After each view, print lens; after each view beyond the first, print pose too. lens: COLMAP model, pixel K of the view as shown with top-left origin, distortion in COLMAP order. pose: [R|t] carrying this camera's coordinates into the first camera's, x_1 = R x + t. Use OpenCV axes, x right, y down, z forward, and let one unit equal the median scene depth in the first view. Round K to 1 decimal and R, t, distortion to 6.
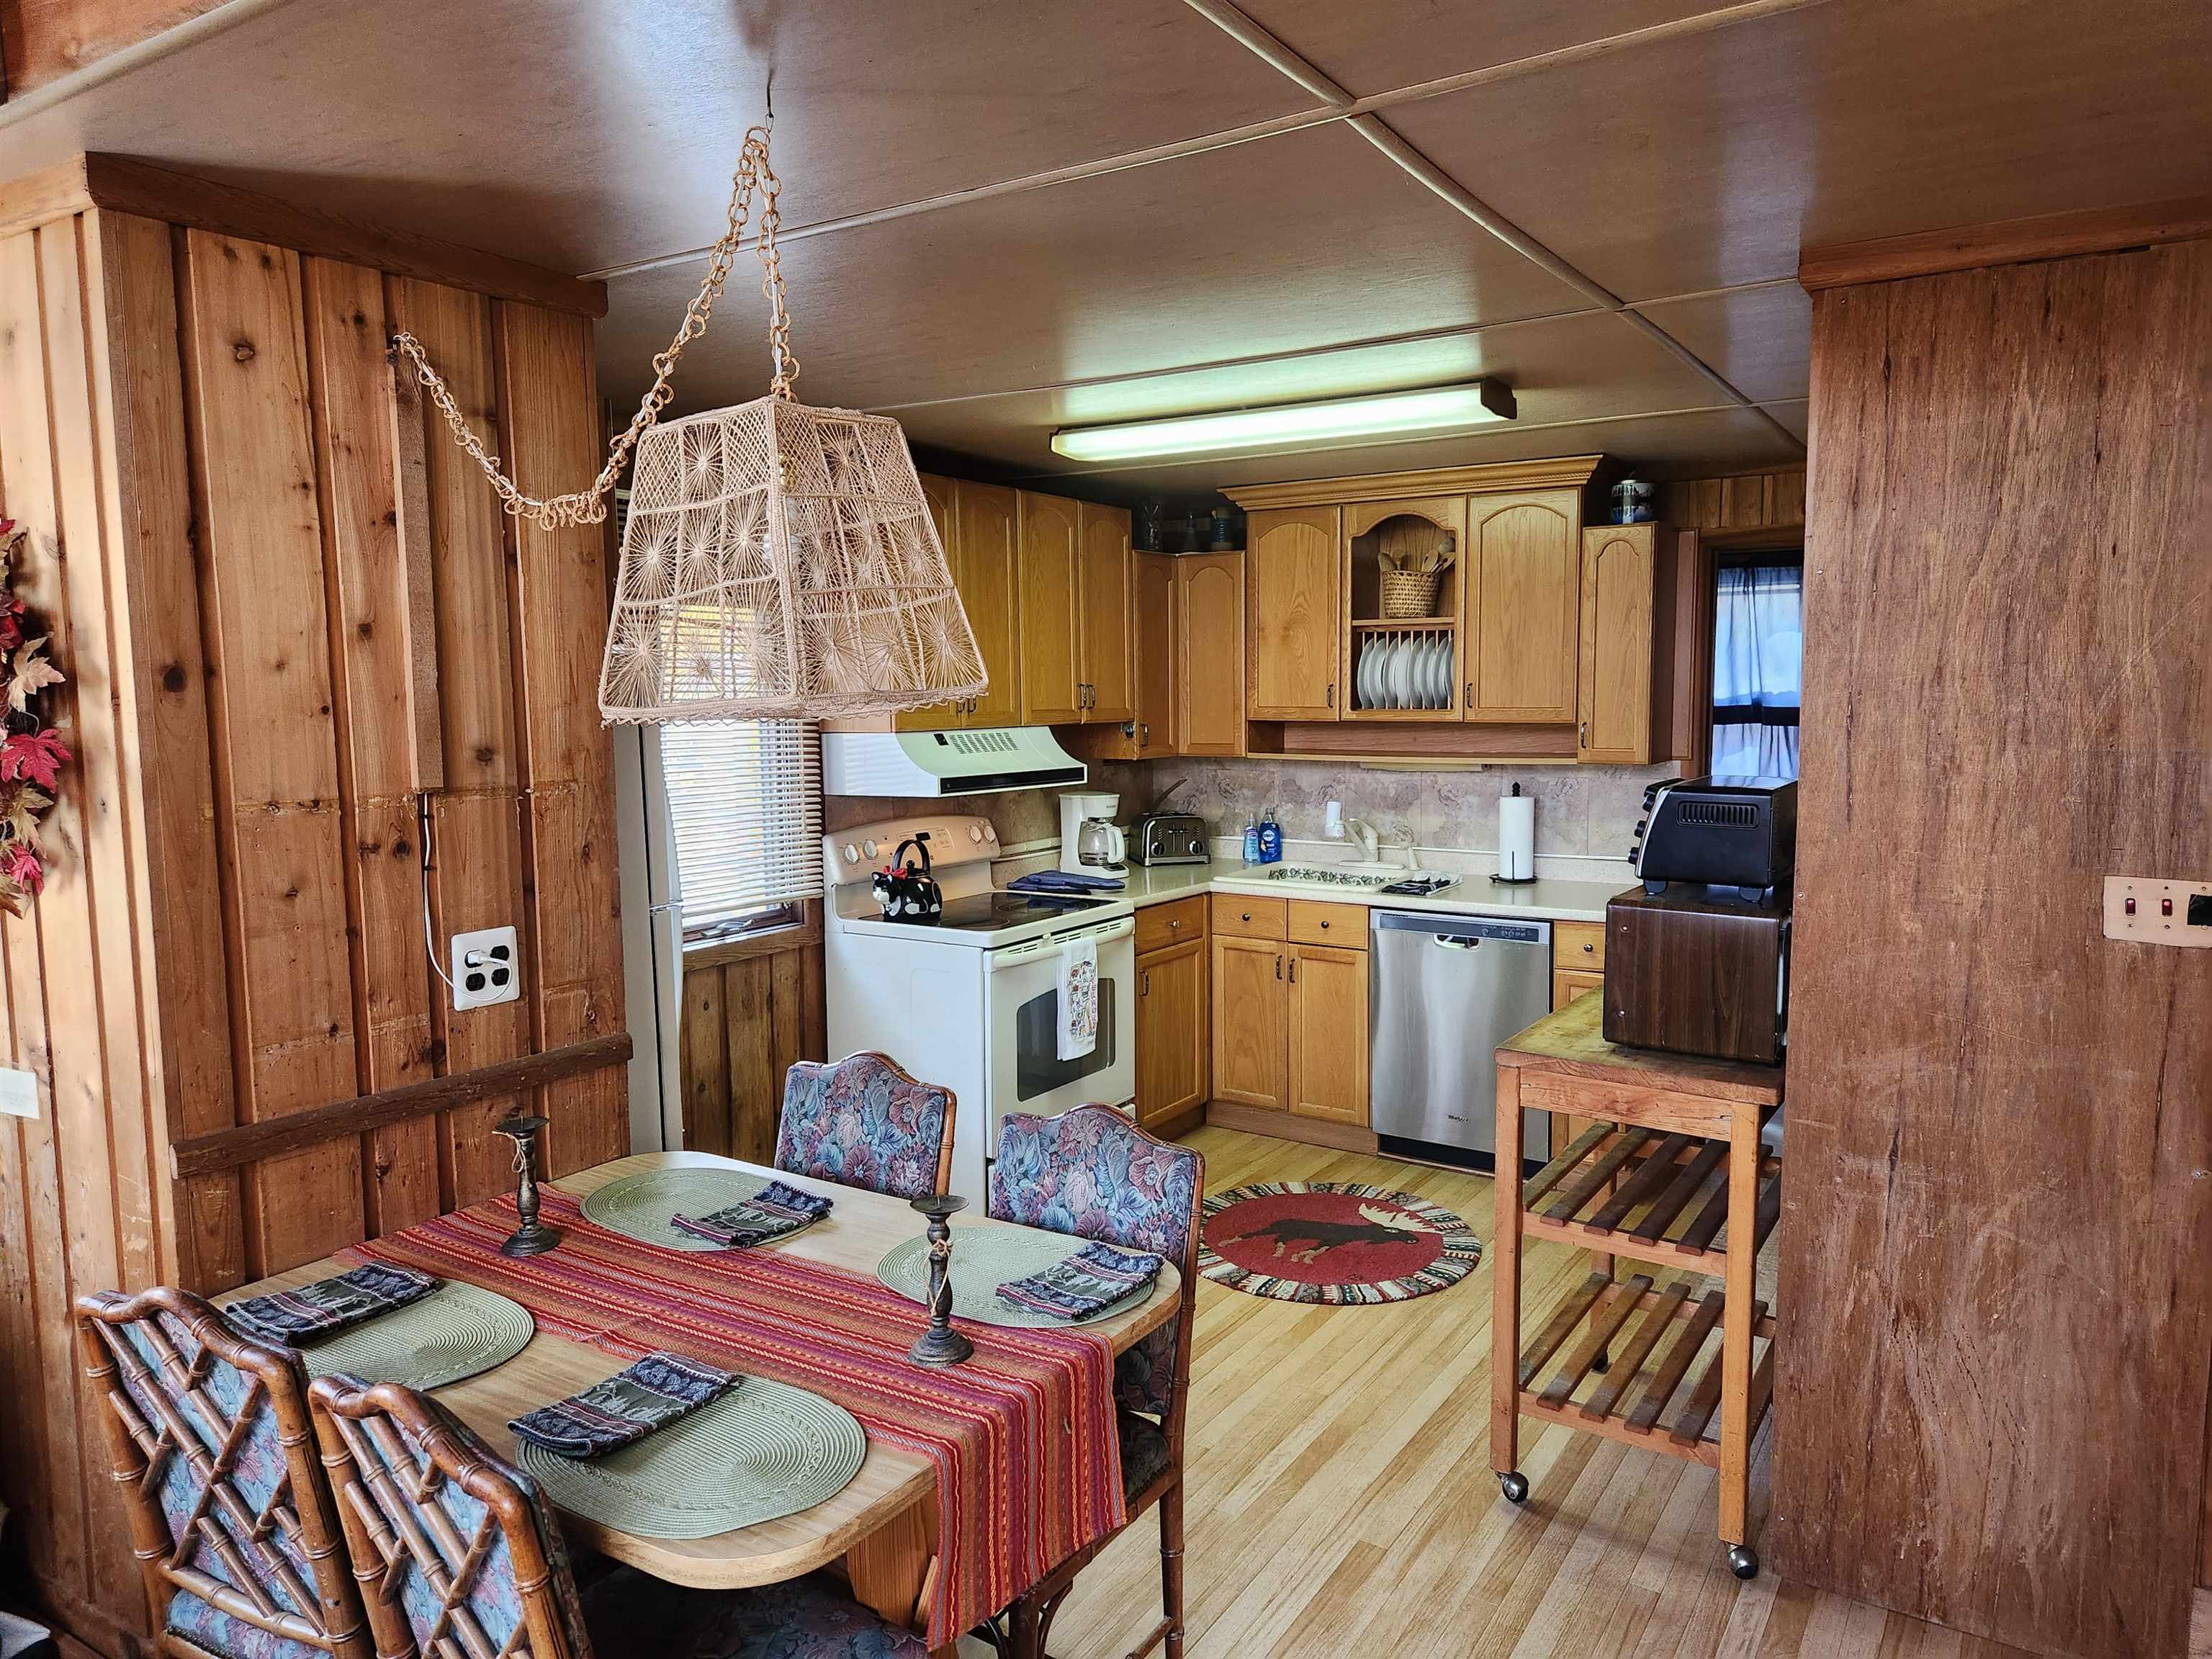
lens RADIAL K [[1475.2, 0, 1138.6], [0, 1475.2, 824.9], [0, 0, 1]] dist [0.078941, -0.067456]
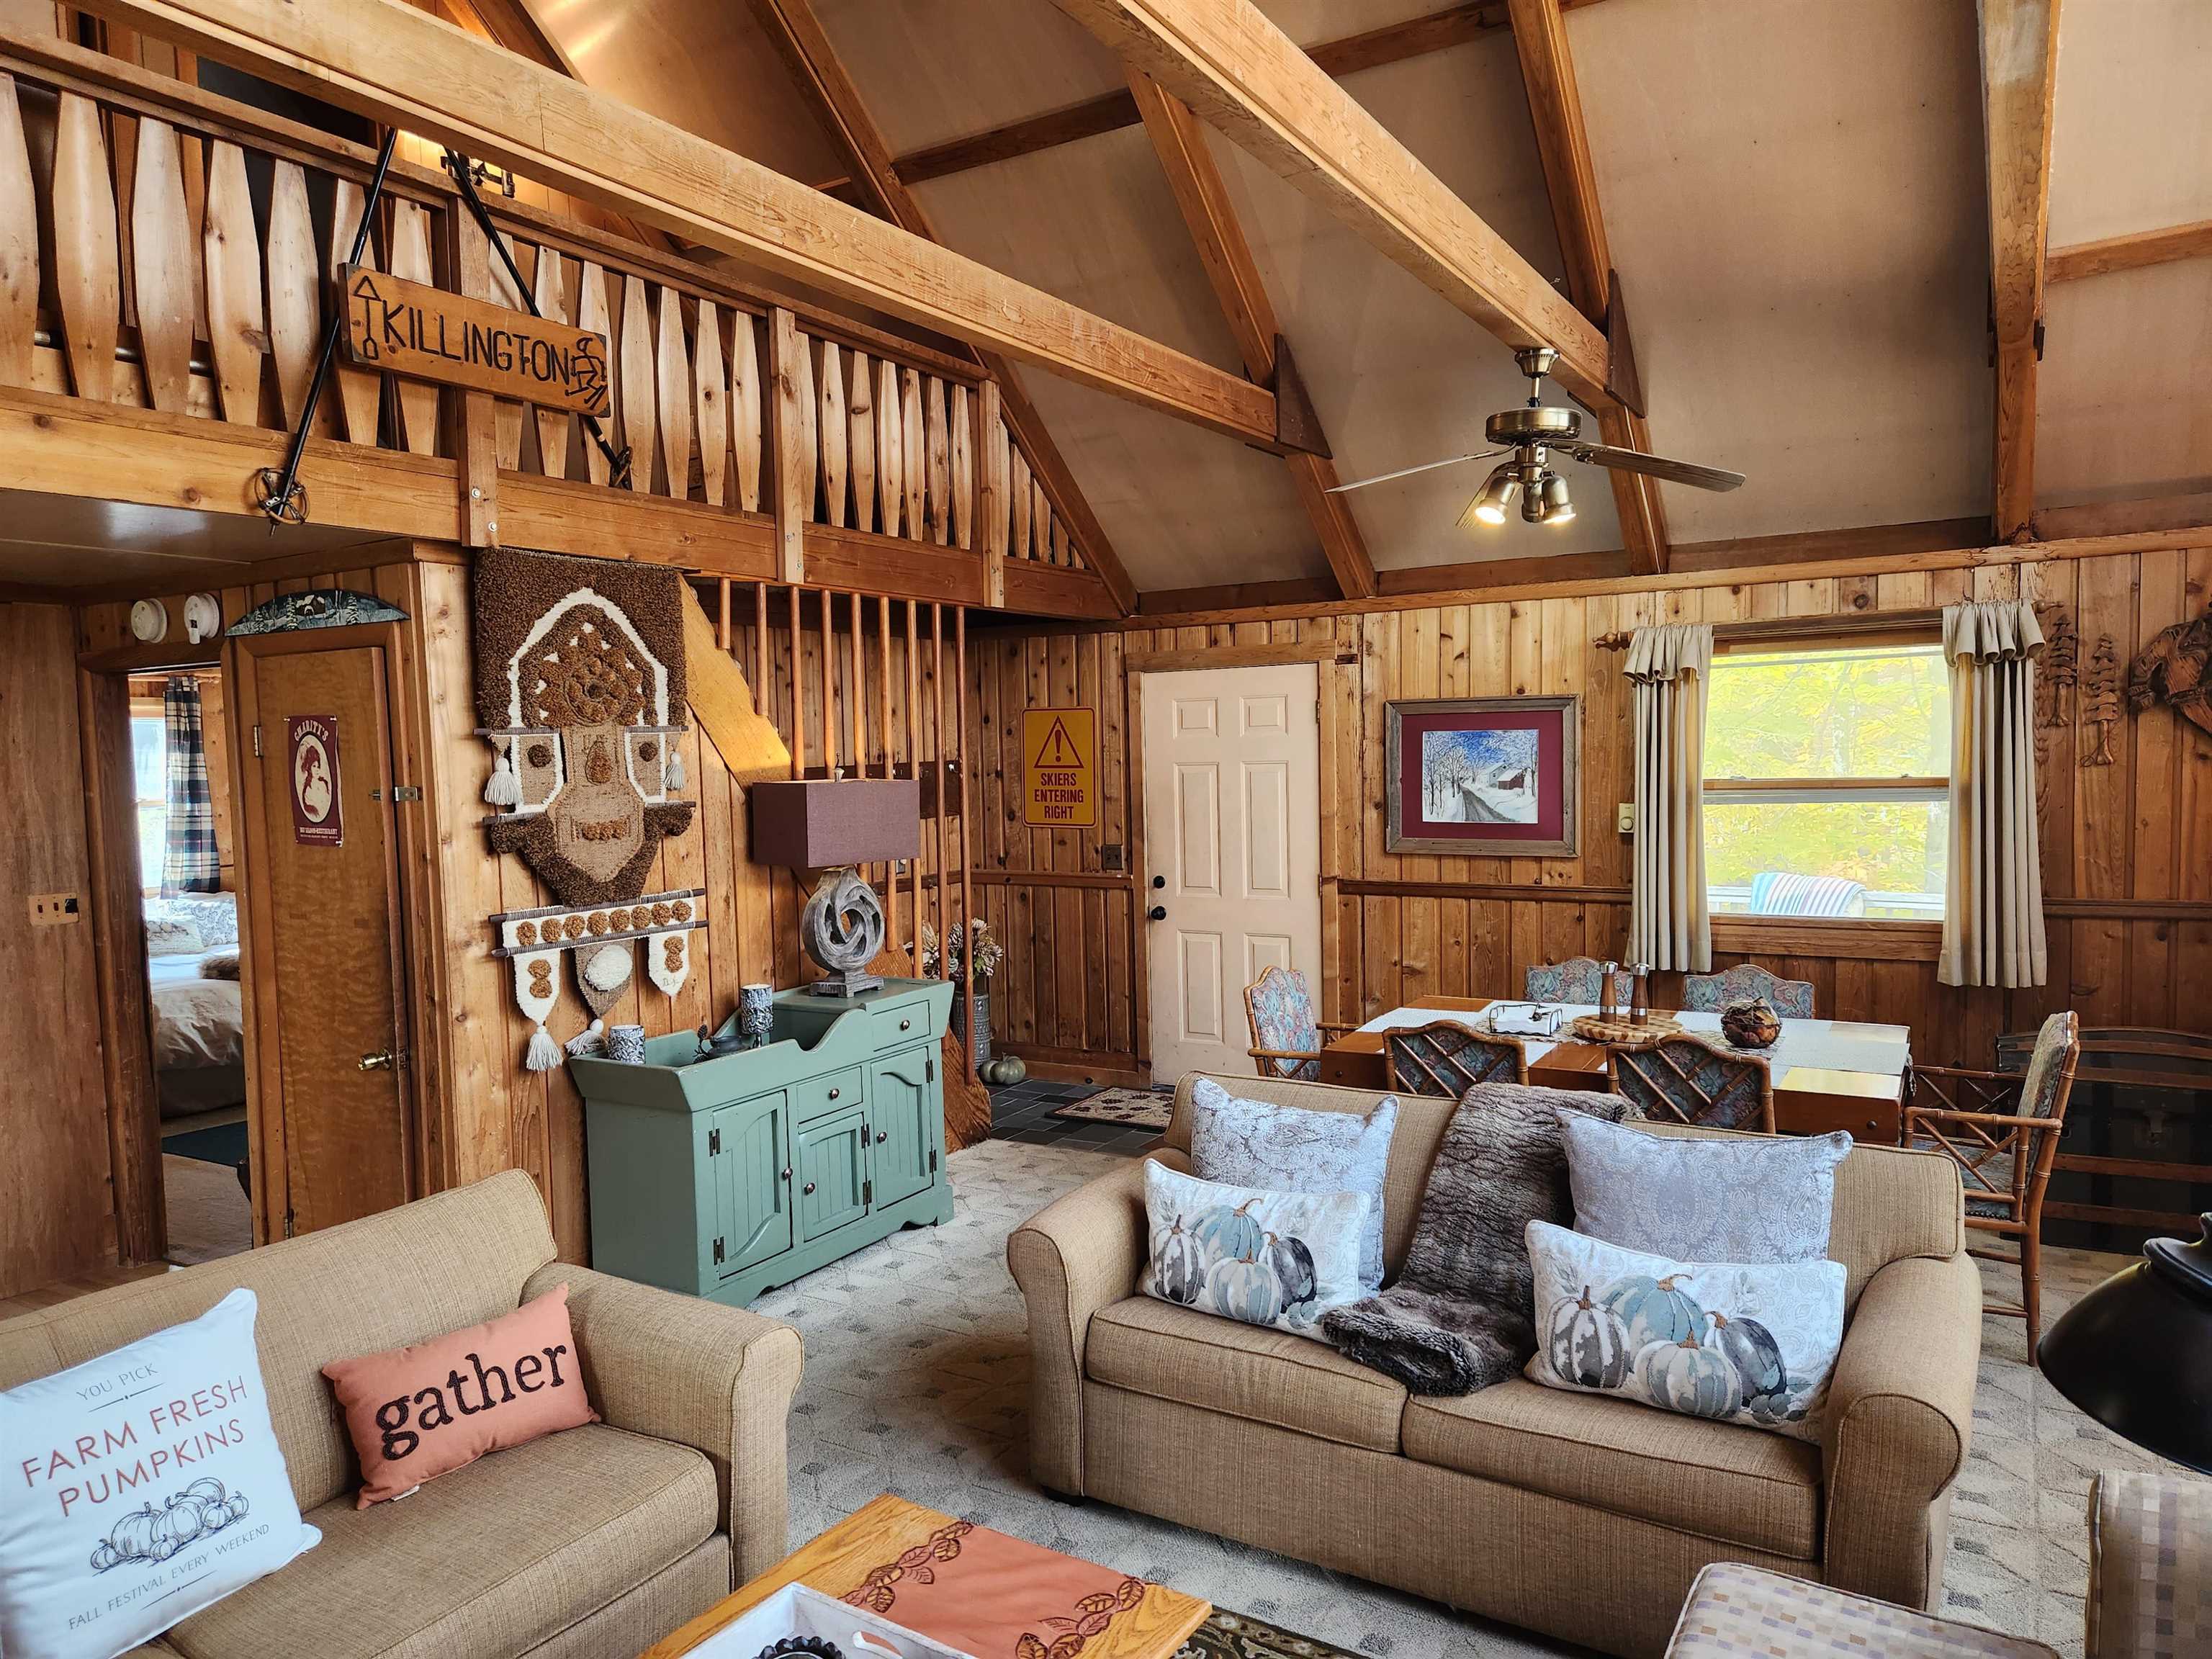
lens RADIAL K [[1475.2, 0, 1103.8], [0, 1475.2, 845.8], [0, 0, 1]] dist [0.078941, -0.067456]
pose [[-0.019913, -0.056559, 0.998201, -0.769052], [0.120733, 0.990956, 0.058557, 0.011763], [-0.992485, 0.121682, -0.012905, -0.243057]]
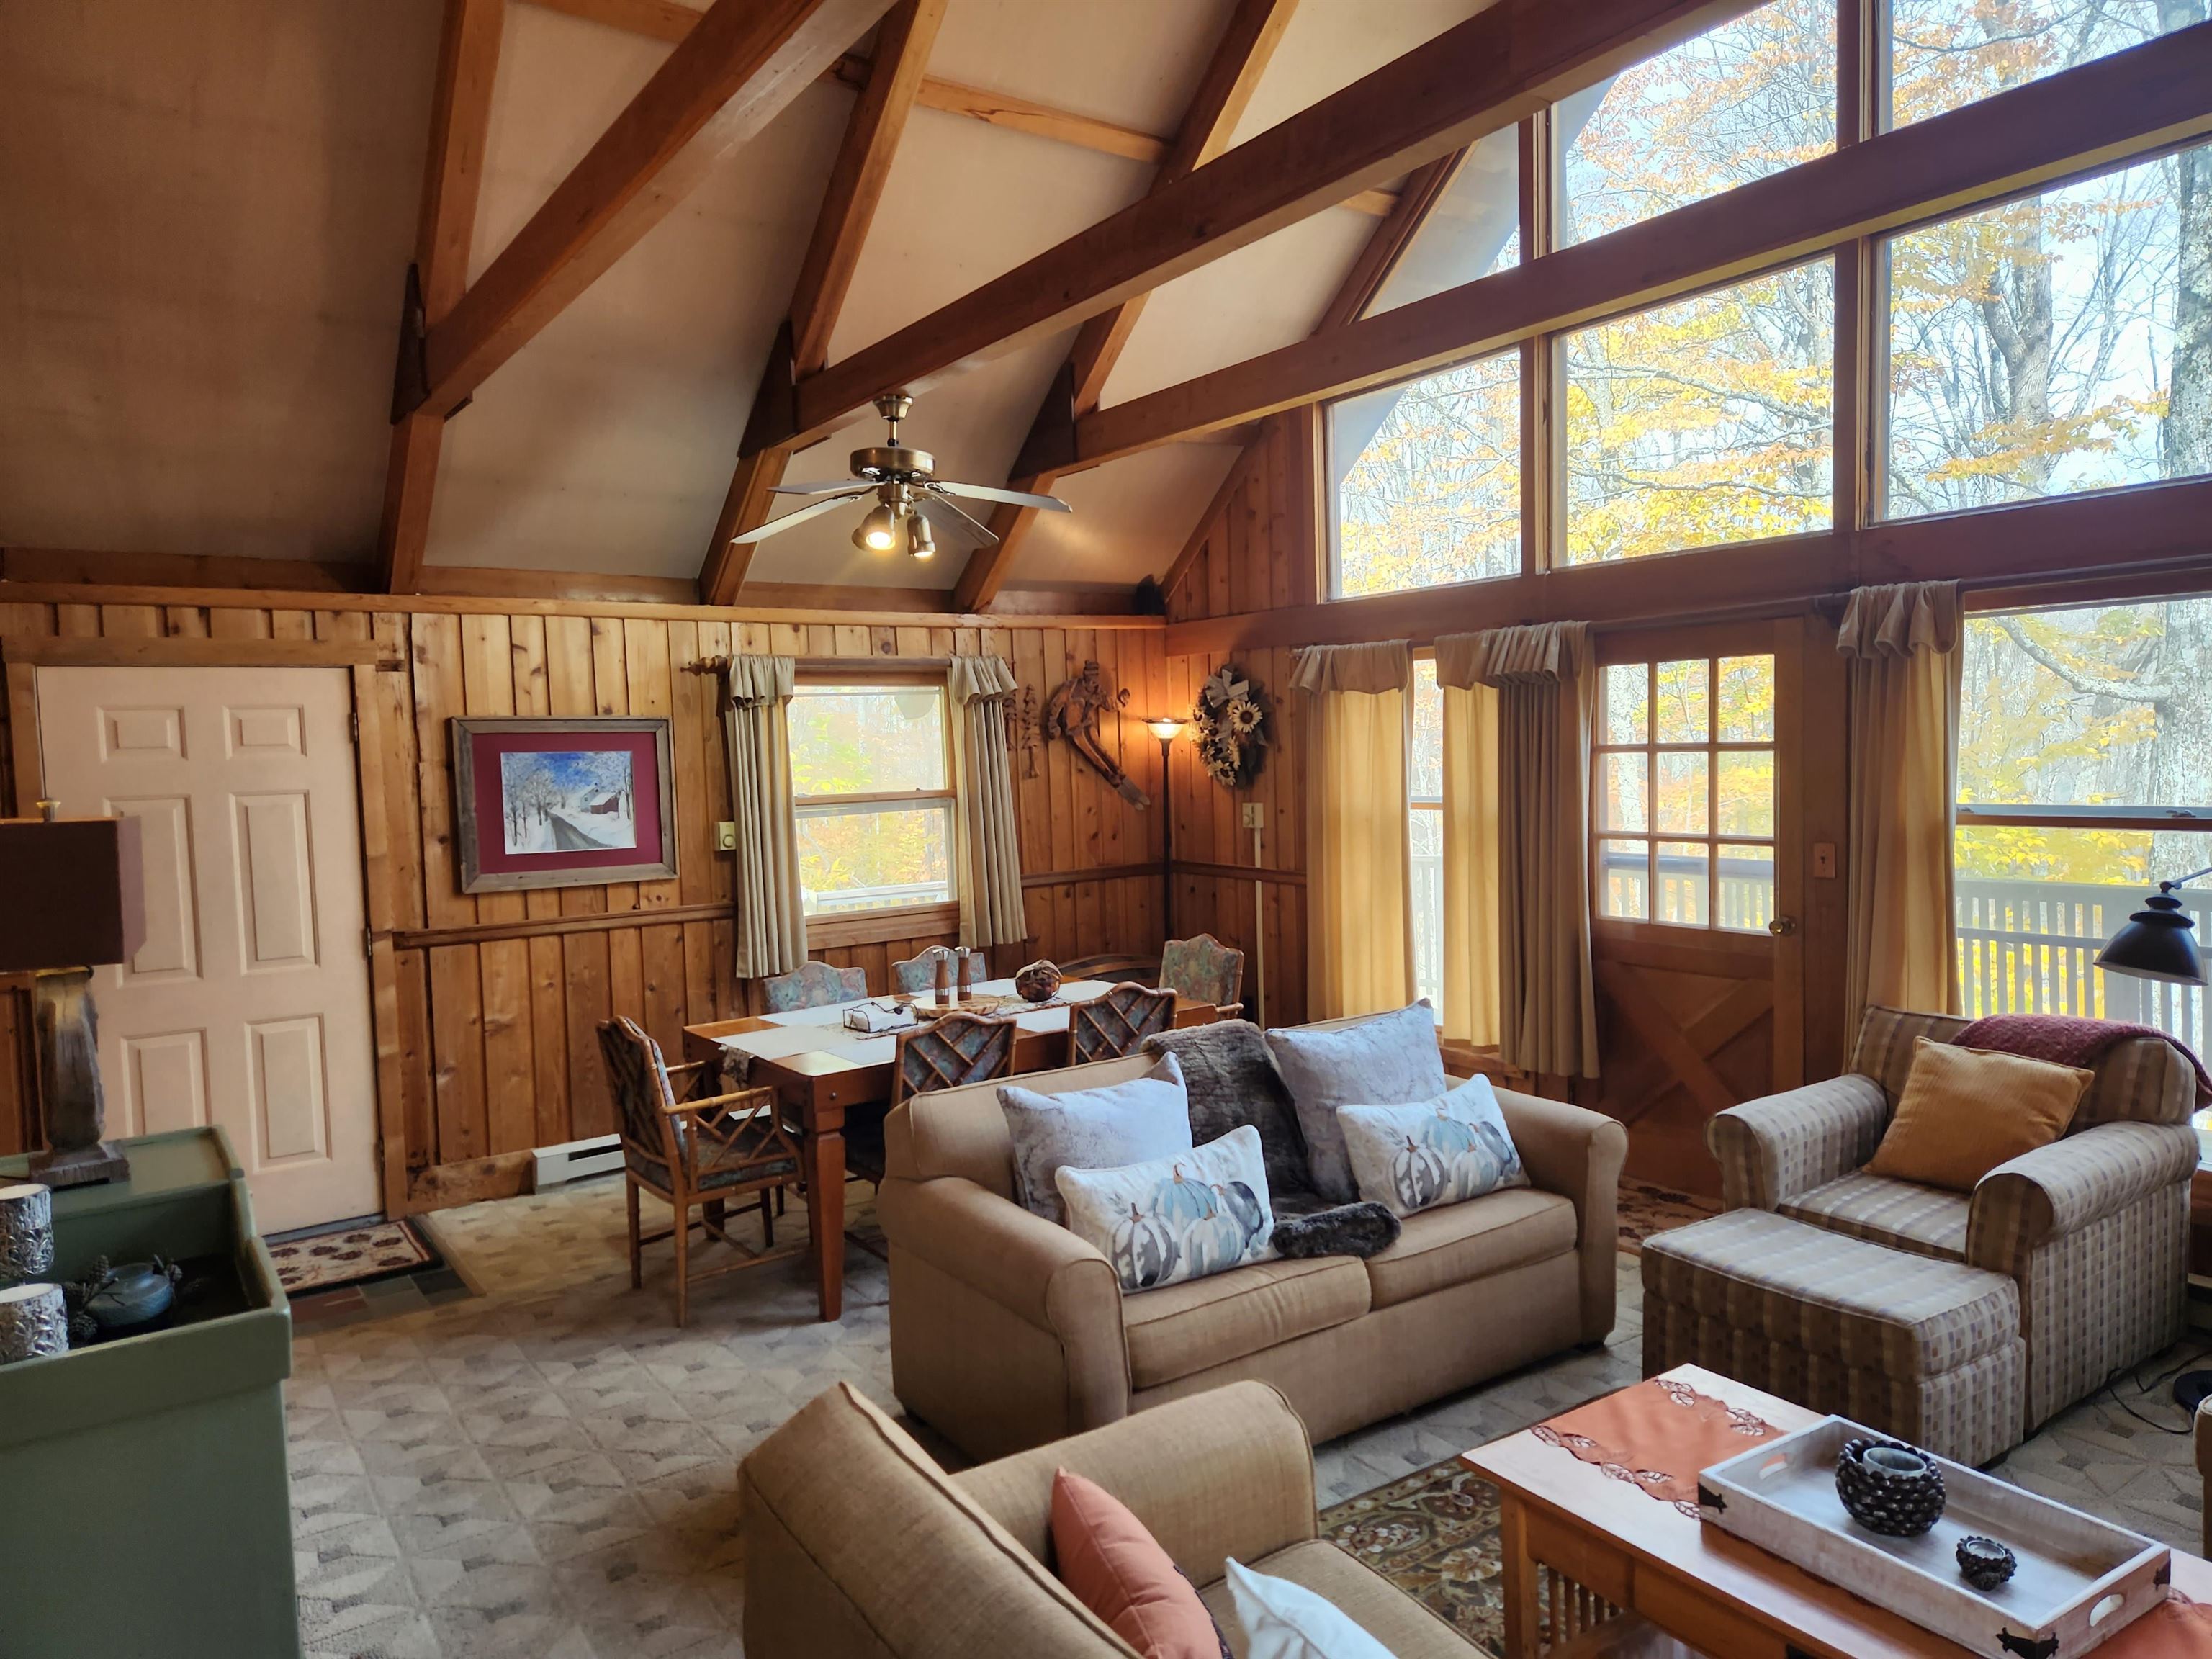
lens RADIAL K [[1475.2, 0, 1129.6], [0, 1475.2, 833.1], [0, 0, 1]] dist [0.078941, -0.067456]
pose [[-0.925483, 0.016306, 0.378438, -0.329629], [0.076777, 0.986410, 0.145257, -0.052294], [-0.370927, 0.163488, -0.914158, 0.387592]]
